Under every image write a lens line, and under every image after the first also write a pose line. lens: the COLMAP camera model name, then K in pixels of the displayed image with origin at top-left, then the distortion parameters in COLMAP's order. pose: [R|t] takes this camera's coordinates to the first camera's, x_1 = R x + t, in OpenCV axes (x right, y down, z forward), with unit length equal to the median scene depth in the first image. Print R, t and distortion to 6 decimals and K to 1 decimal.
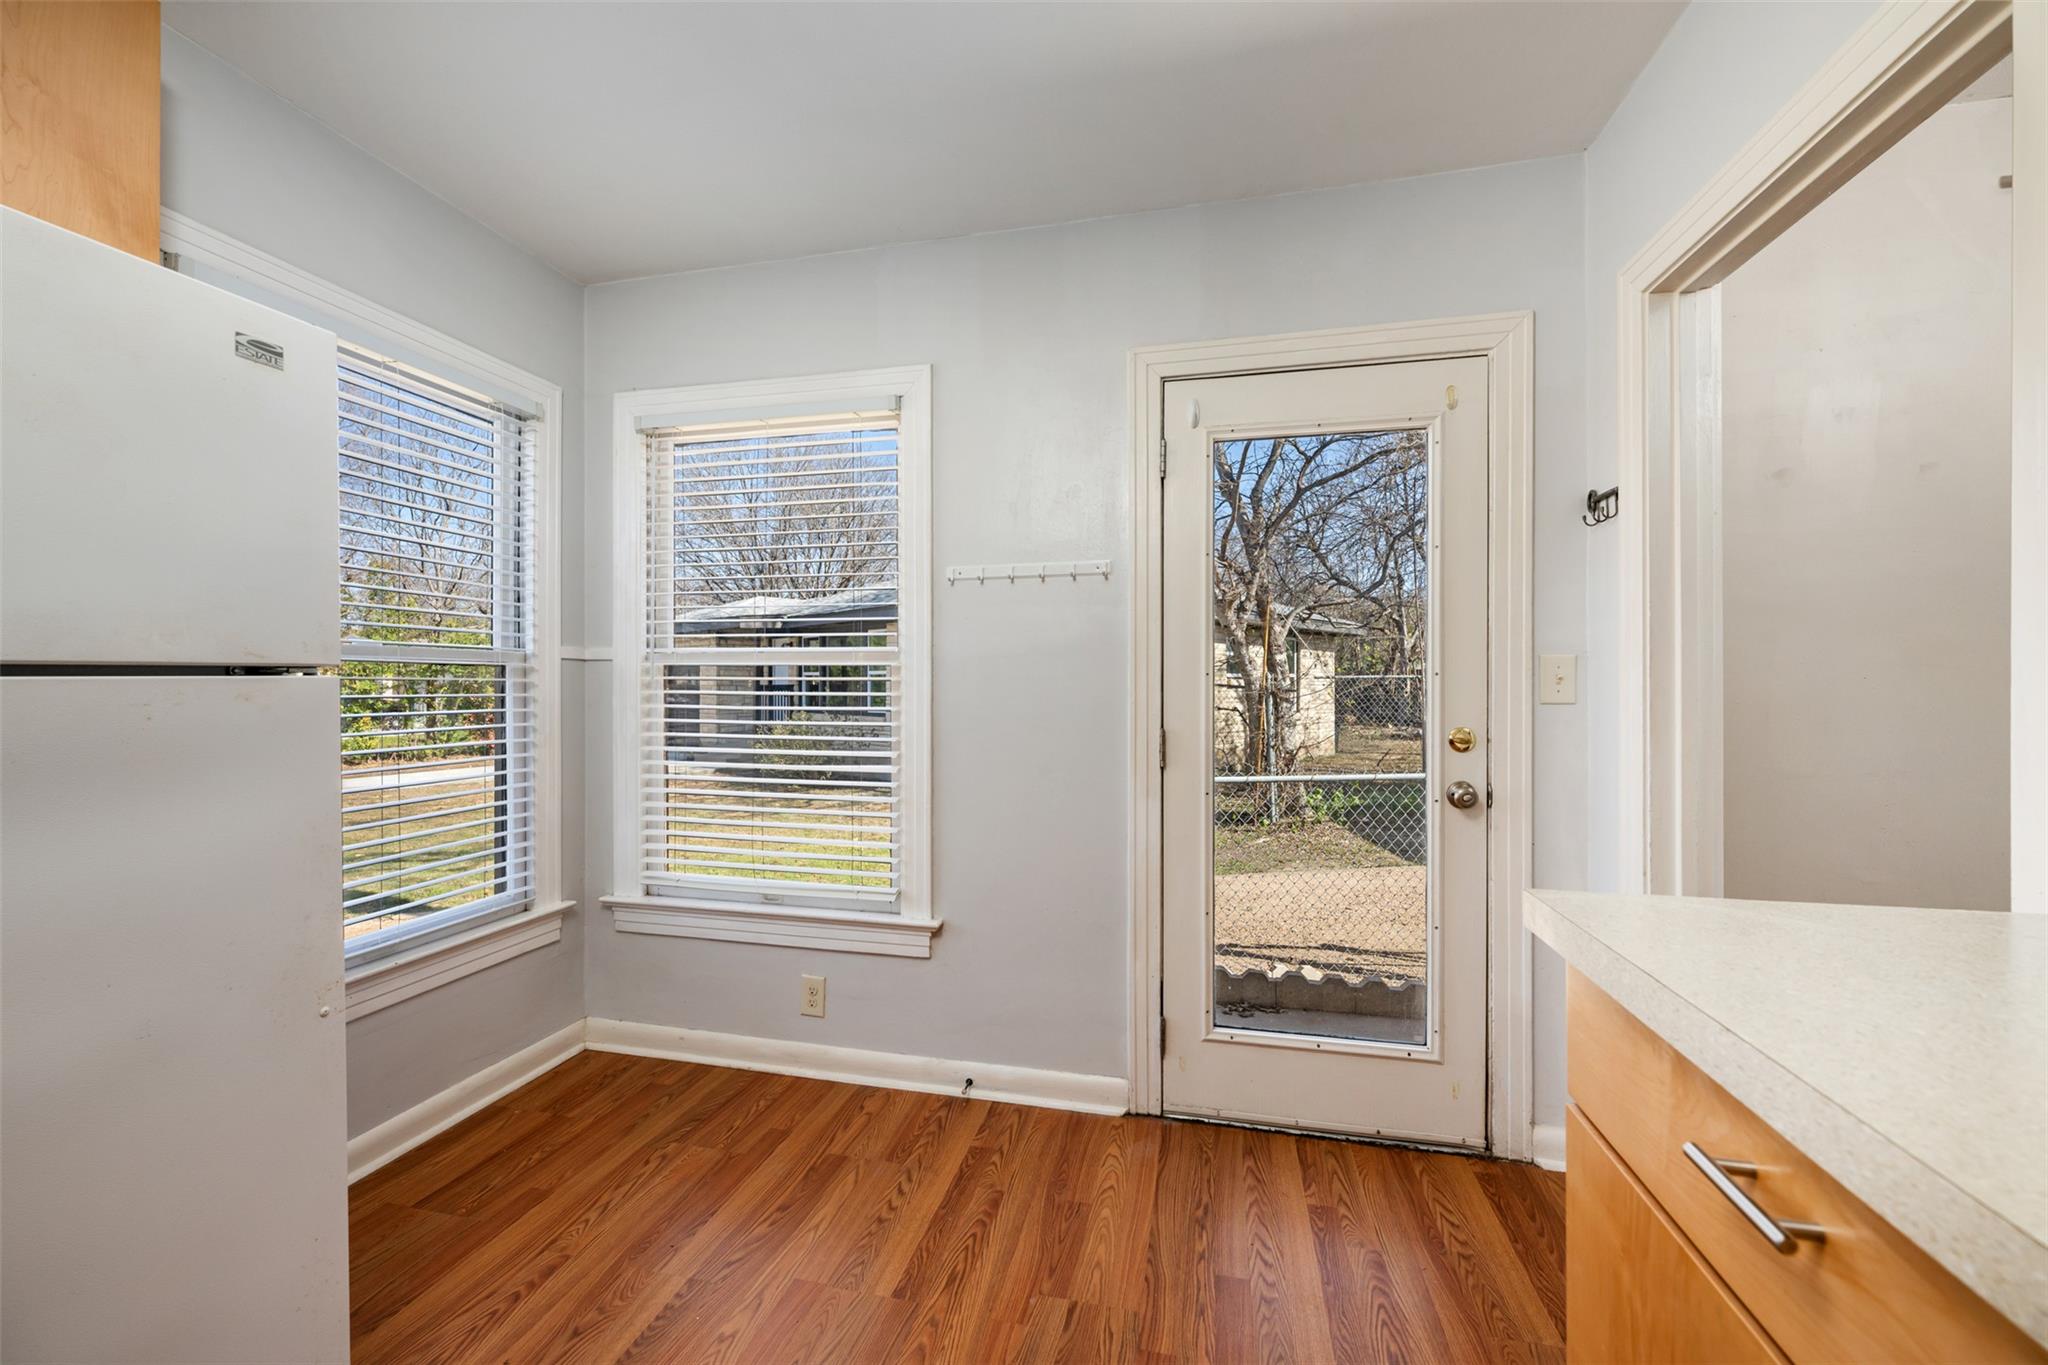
lens RADIAL K [[812.8, 0, 1021.6], [0, 812.8, 689.6], [0, 0, 1]] dist [-0.000659, -0.000081]
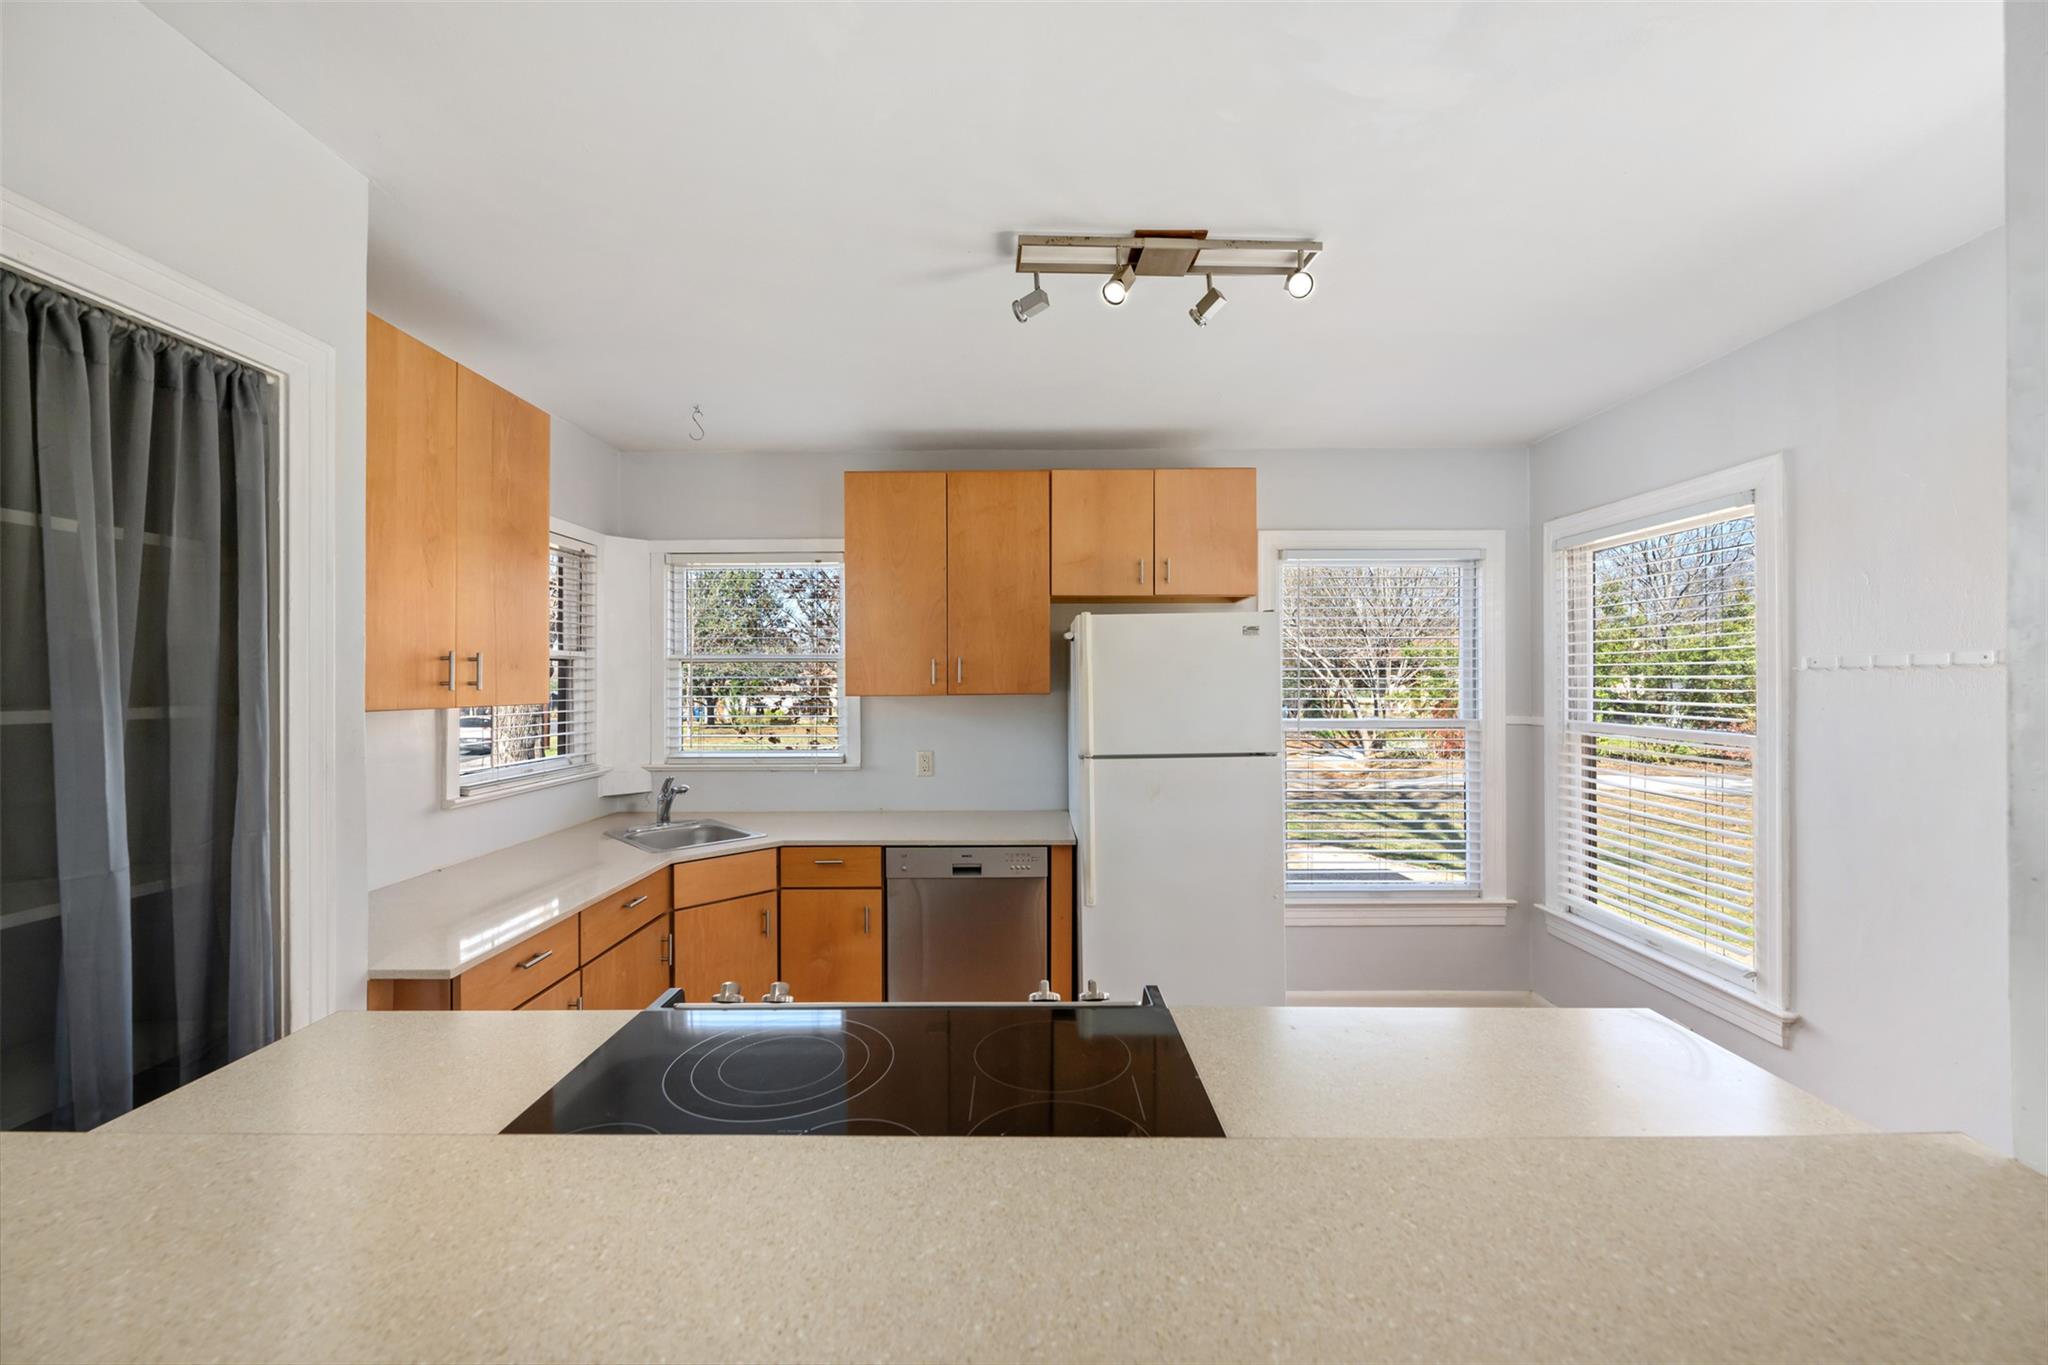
lens RADIAL K [[810.3, 0, 1022.0], [0, 810.3, 679.0], [0, 0, 1]] dist [-0.001380, -0.000044]
pose [[0.225429, -0.004274, -0.974250, 0.640895], [-0.000694, 0.999989, -0.004548, -0.116972], [0.974259, 0.001702, 0.225424, -0.134242]]
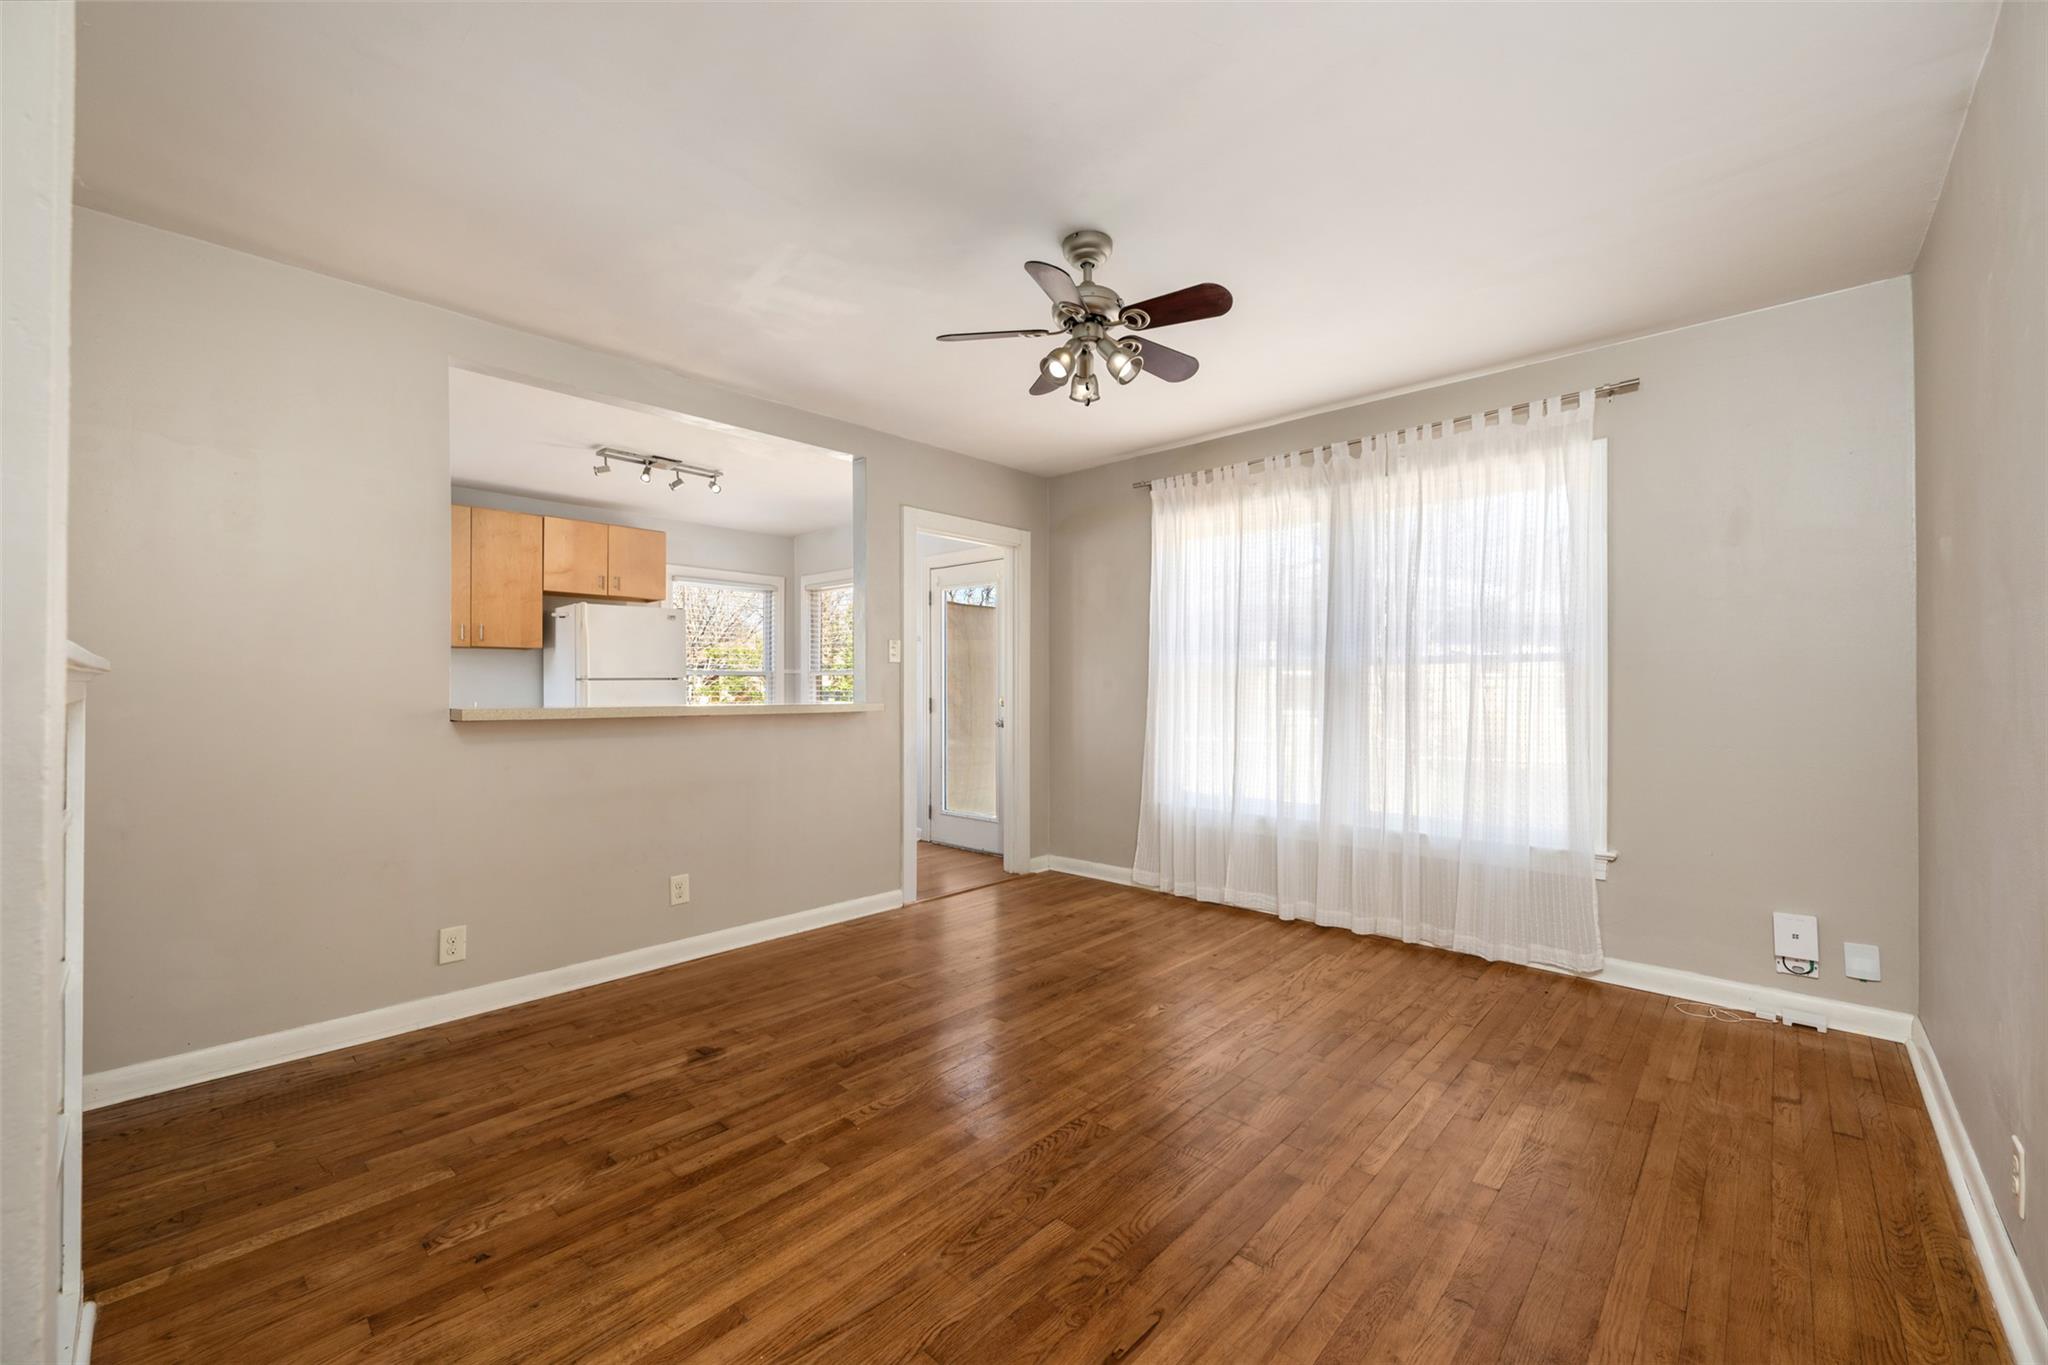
lens RADIAL K [[805.2, 0, 1022.0], [0, 805.2, 684.3], [0, 0, 1]] dist [-0.000916, -0.000079]
pose [[0.868787, -0.001309, -0.495184, 1.632727], [-0.001958, 0.999980, -0.006080, 0.014399], [0.495182, 0.006252, 0.868767, -1.087443]]
